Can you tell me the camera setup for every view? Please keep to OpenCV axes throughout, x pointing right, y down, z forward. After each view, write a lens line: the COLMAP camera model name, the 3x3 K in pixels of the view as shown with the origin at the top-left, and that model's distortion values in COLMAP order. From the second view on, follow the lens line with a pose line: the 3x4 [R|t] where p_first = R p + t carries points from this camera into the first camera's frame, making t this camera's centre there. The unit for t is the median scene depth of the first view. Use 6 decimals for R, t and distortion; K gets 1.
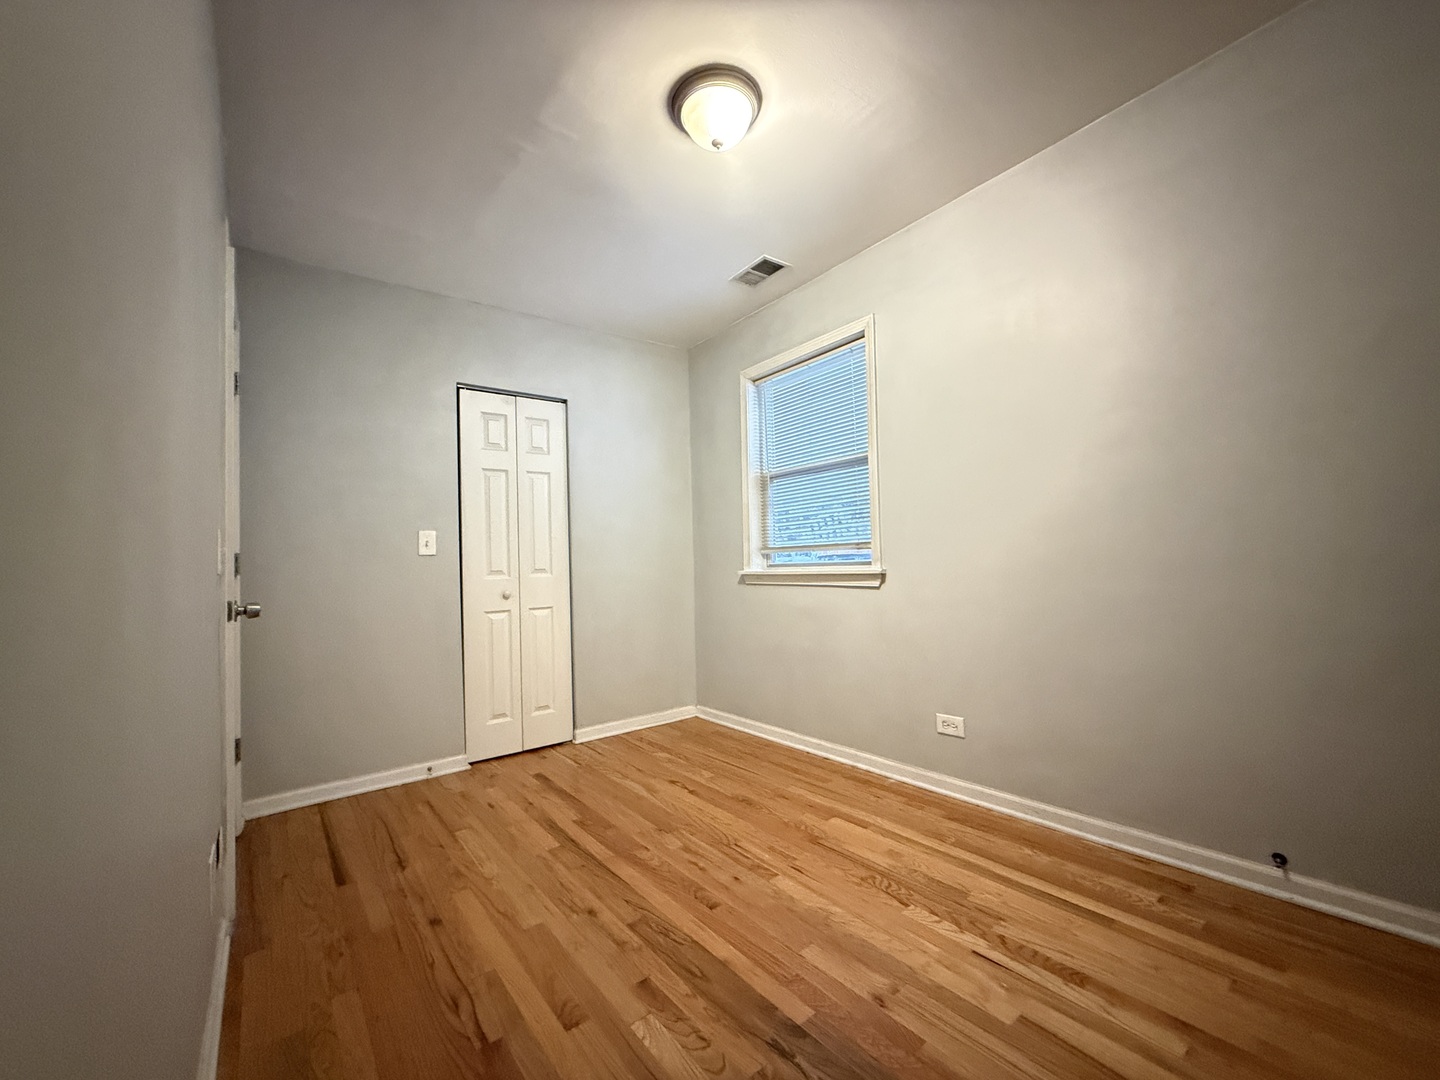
lens RADIAL K [[574.4, 0, 715.5], [0, 574.4, 548.7], [0, 0, 1]] dist [-0.000856, 0.000659]
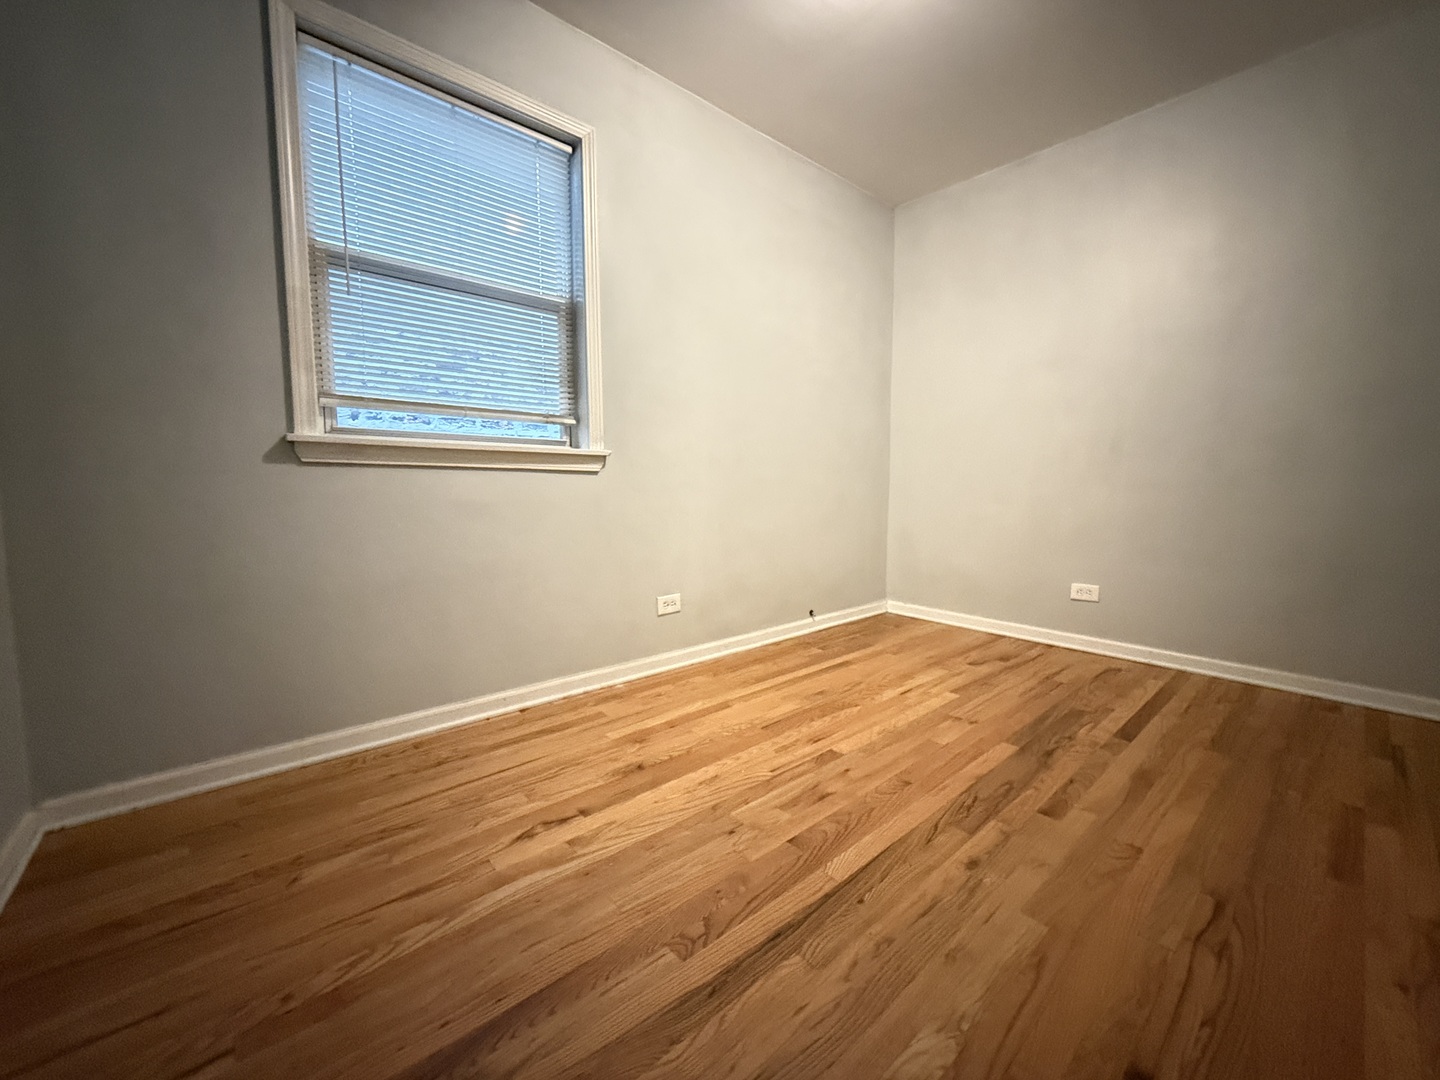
lens RADIAL K [[574.4, 0, 723.1], [0, 574.4, 540.4], [0, 0, 1]] dist [-0.000856, 0.000659]
pose [[-0.063074, -0.058921, 0.996268, -0.655246], [-0.028136, 0.997964, 0.057240, 0.130280], [-0.997612, -0.024420, -0.064603, 0.992664]]
